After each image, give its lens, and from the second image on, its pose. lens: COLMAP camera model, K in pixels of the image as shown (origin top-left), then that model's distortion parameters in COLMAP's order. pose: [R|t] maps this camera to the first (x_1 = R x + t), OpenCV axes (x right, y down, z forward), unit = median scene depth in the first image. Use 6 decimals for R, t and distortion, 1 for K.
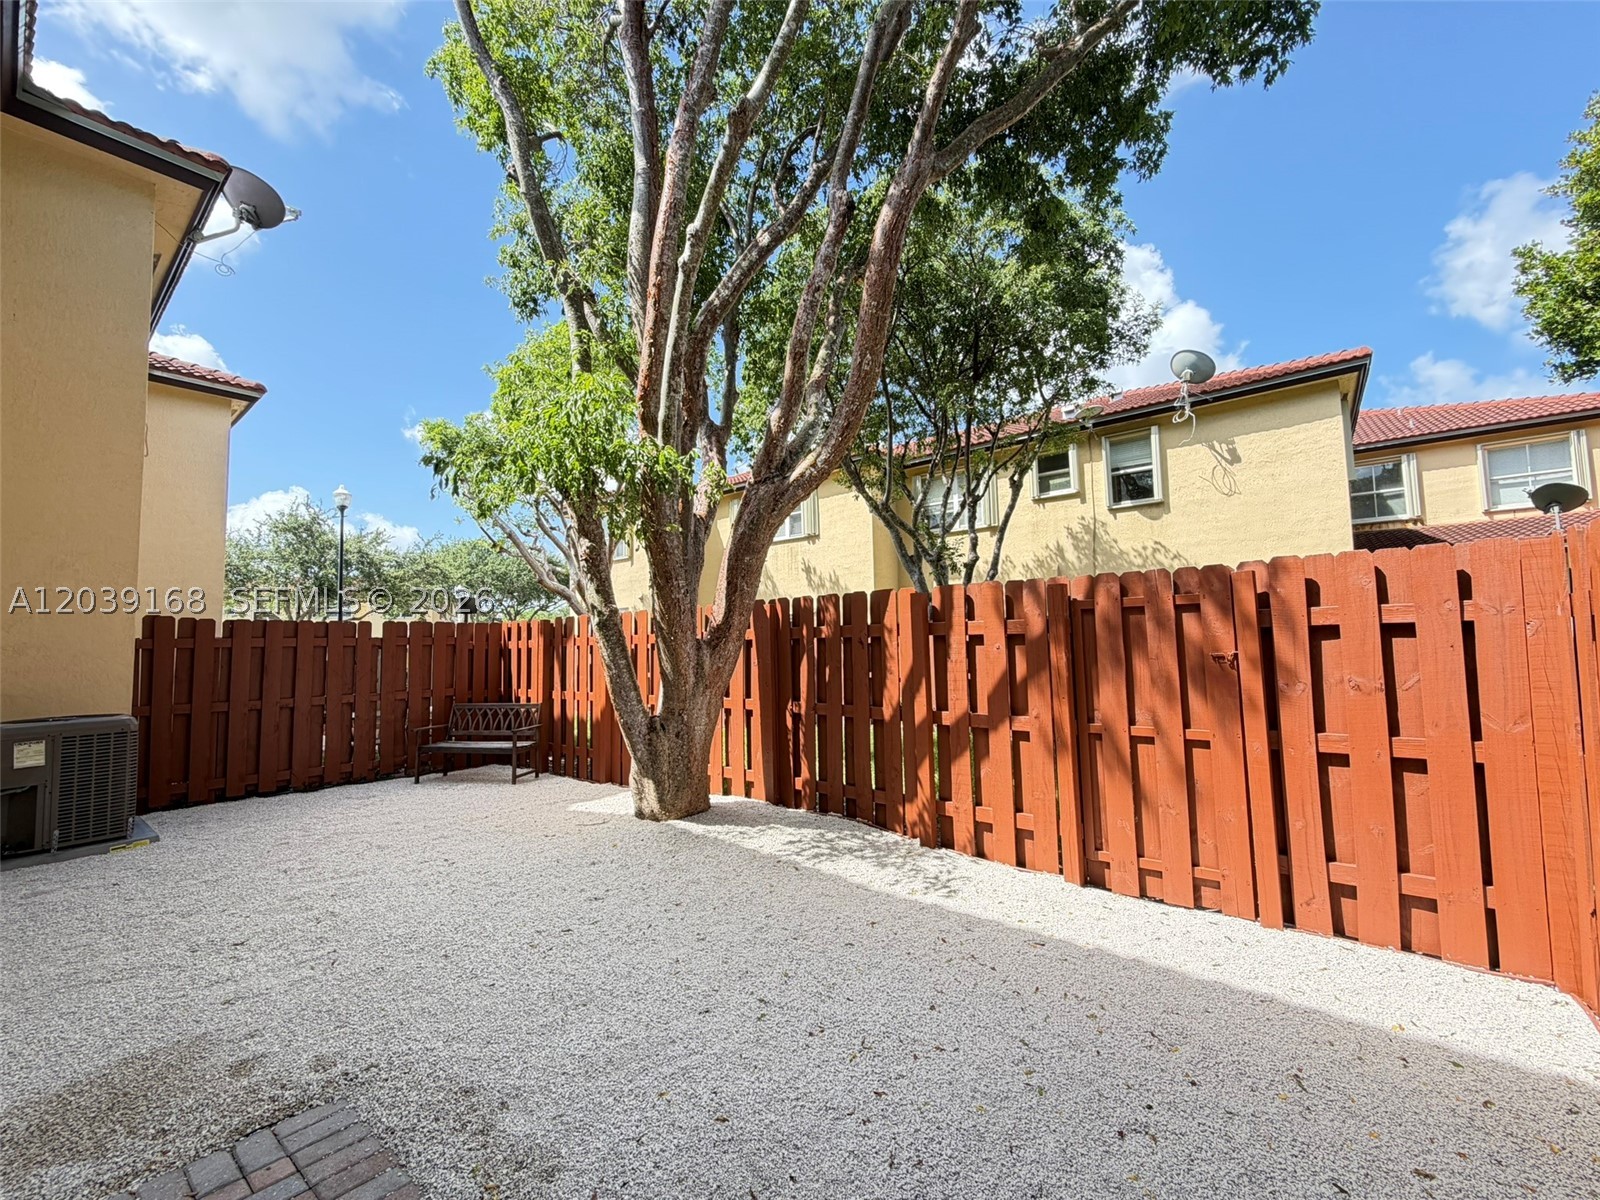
lens RADIAL K [[639.4, 0, 800.9], [0, 639.4, 583.2], [0, 0, 1]] dist [0.002241, -0.000207]
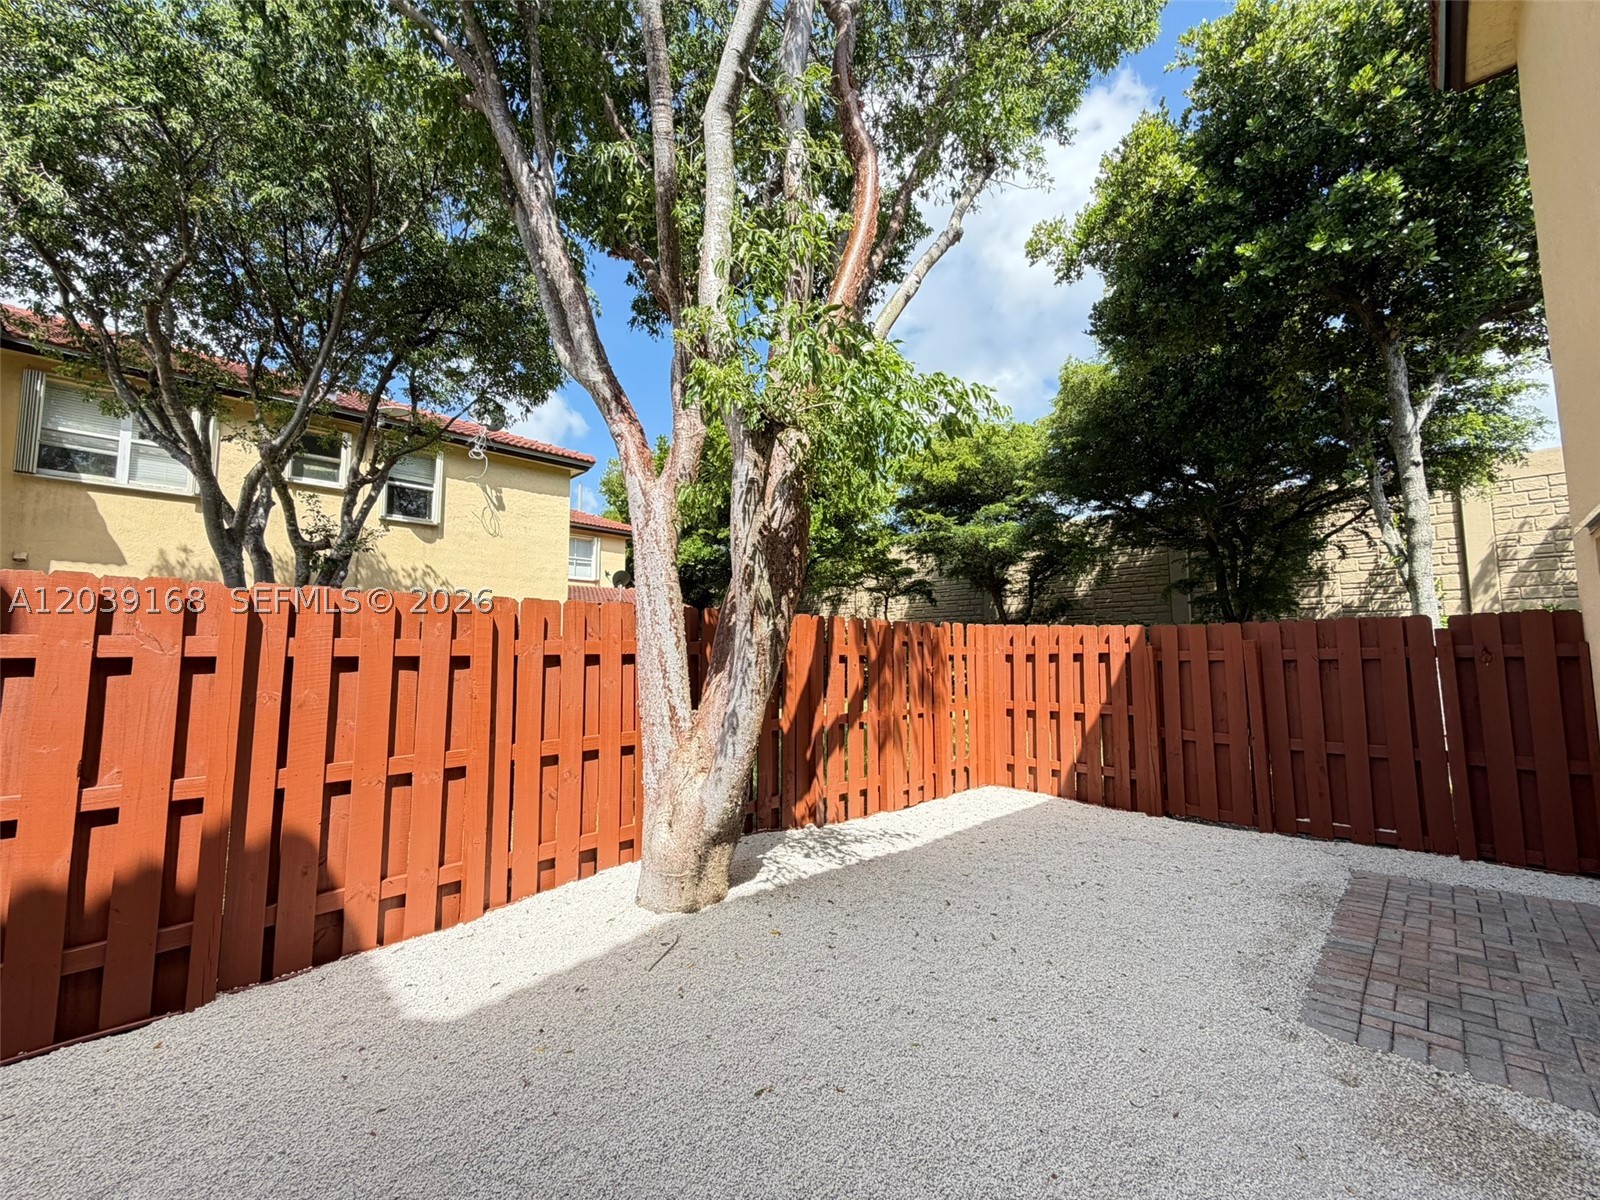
lens RADIAL K [[639.4, 0, 793.6], [0, 639.4, 602.6], [0, 0, 1]] dist [0.002241, -0.000207]
pose [[0.113702, 0.105458, 0.987902, -1.059882], [-0.092517, 0.991154, -0.095157, 0.104485], [-0.989198, -0.080578, 0.122453, 0.932973]]
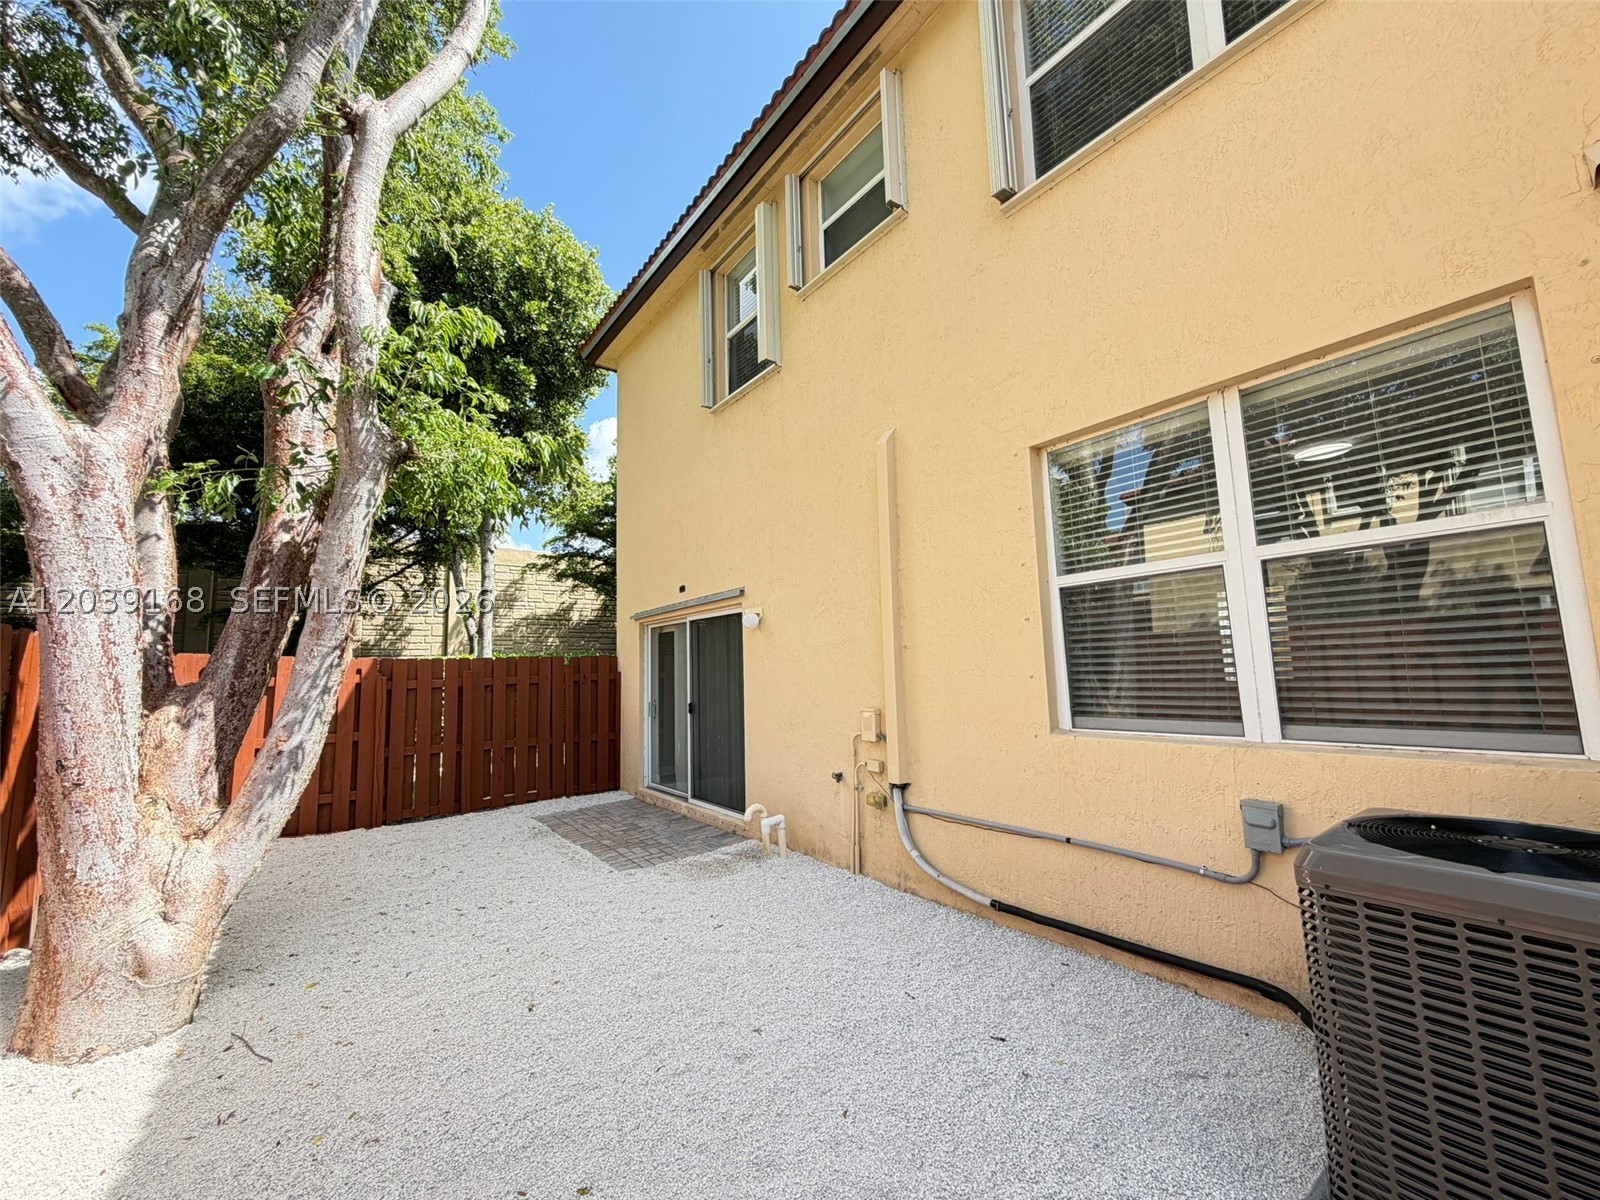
lens RADIAL K [[639.4, 0, 795.6], [0, 639.4, 605.7], [0, 0, 1]] dist [0.002241, -0.000207]
pose [[-0.963500, 0.076451, 0.256560, -0.995212], [0.024247, 0.979339, -0.200768, 0.166971], [-0.266608, -0.187219, -0.945446, 1.599653]]
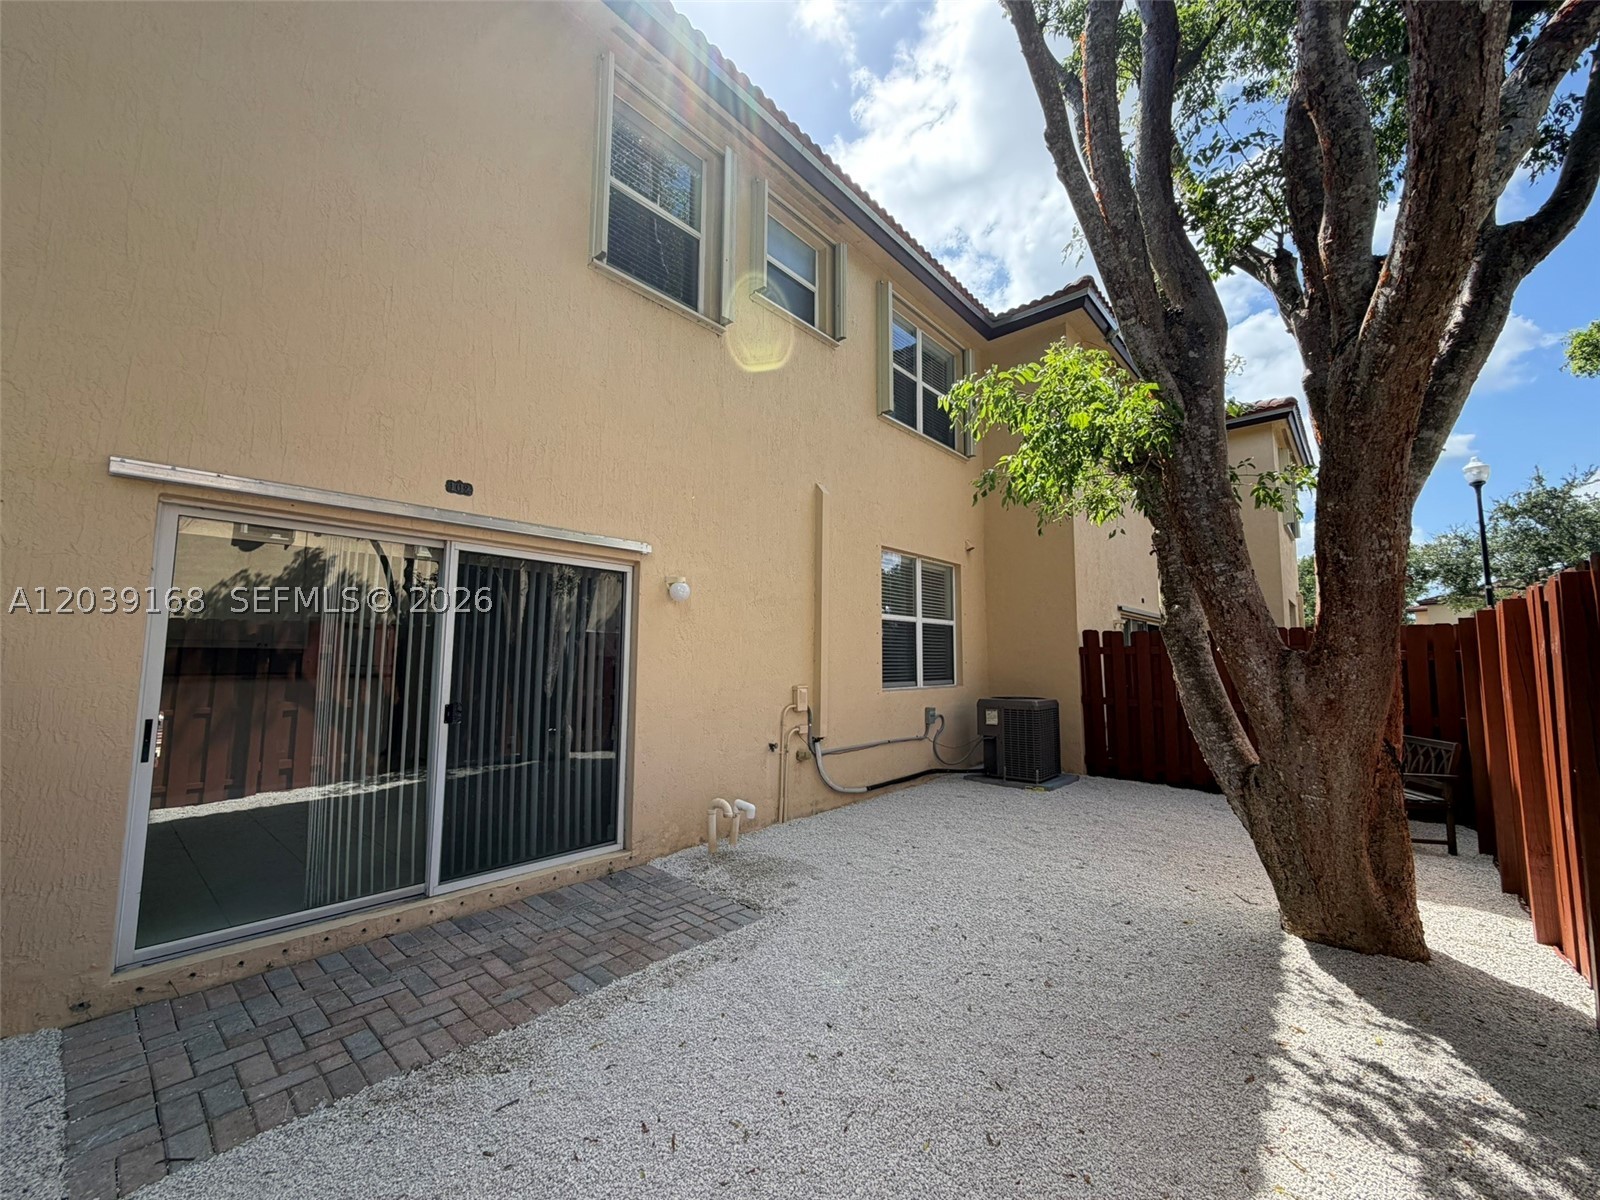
lens RADIAL K [[639.4, 0, 790.3], [0, 639.4, 597.4], [0, 0, 1]] dist [0.002241, -0.000207]
pose [[-0.056739, -0.076076, -0.995486, 0.524671], [0.089912, 0.992652, -0.080984, 0.047715], [0.994332, -0.094101, -0.049481, 0.613161]]
